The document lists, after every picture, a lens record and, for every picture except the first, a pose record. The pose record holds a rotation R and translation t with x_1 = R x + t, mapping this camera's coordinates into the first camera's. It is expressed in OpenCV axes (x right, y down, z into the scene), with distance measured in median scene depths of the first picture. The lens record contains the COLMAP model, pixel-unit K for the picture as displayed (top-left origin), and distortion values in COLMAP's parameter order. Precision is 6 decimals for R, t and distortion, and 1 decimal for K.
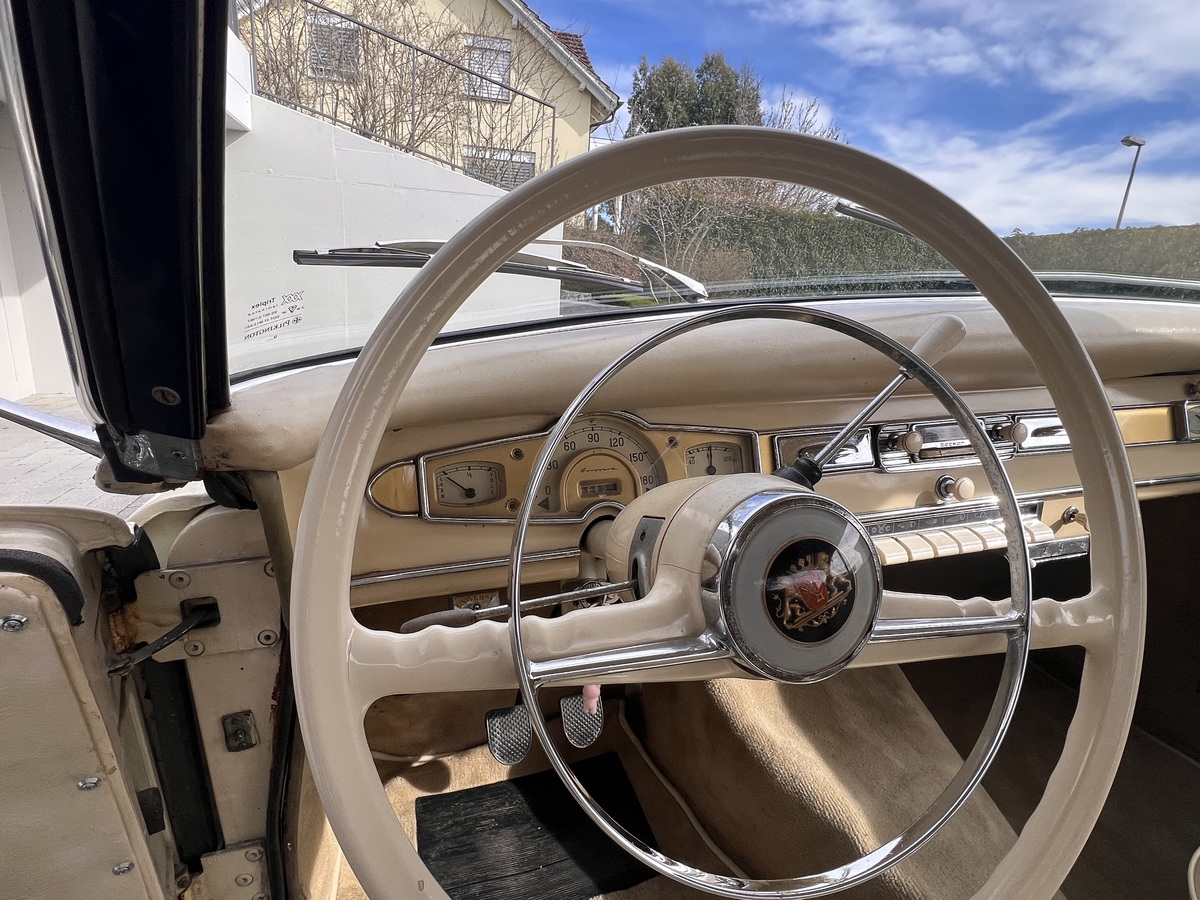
lens RADIAL K [[614.4, 0, 597.7], [0, 614.4, 462.6], [0, 0, 1]] dist [-0.006191, -0.000968]
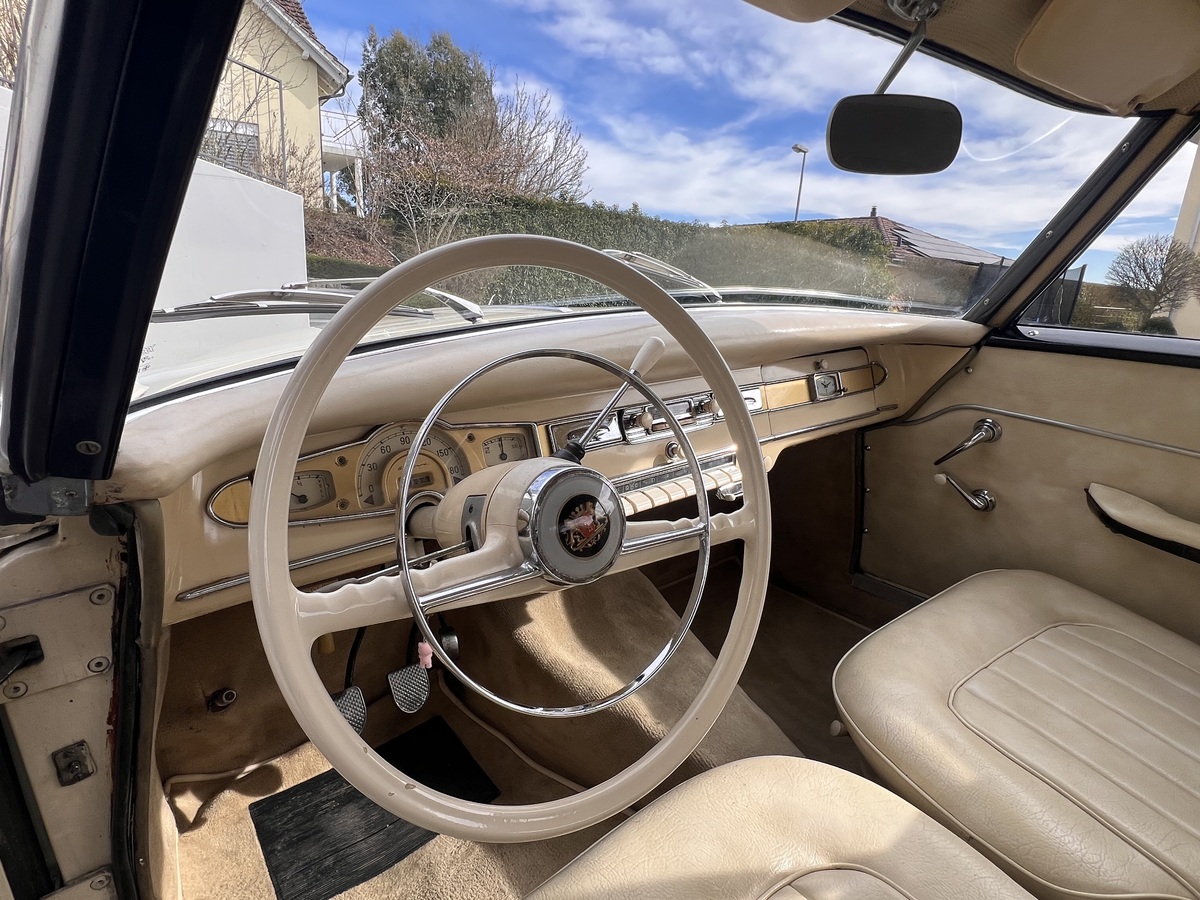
lens RADIAL K [[631.7, 0, 600.0], [0, 631.7, 450.0], [0, 0, 1]] dist [-0.041311, -0.000461]
pose [[0.927801, -0.104164, 0.358238, -0.088500], [0.101084, 0.994501, 0.027371, -0.015650], [-0.359119, 0.010818, 0.933229, -0.264667]]
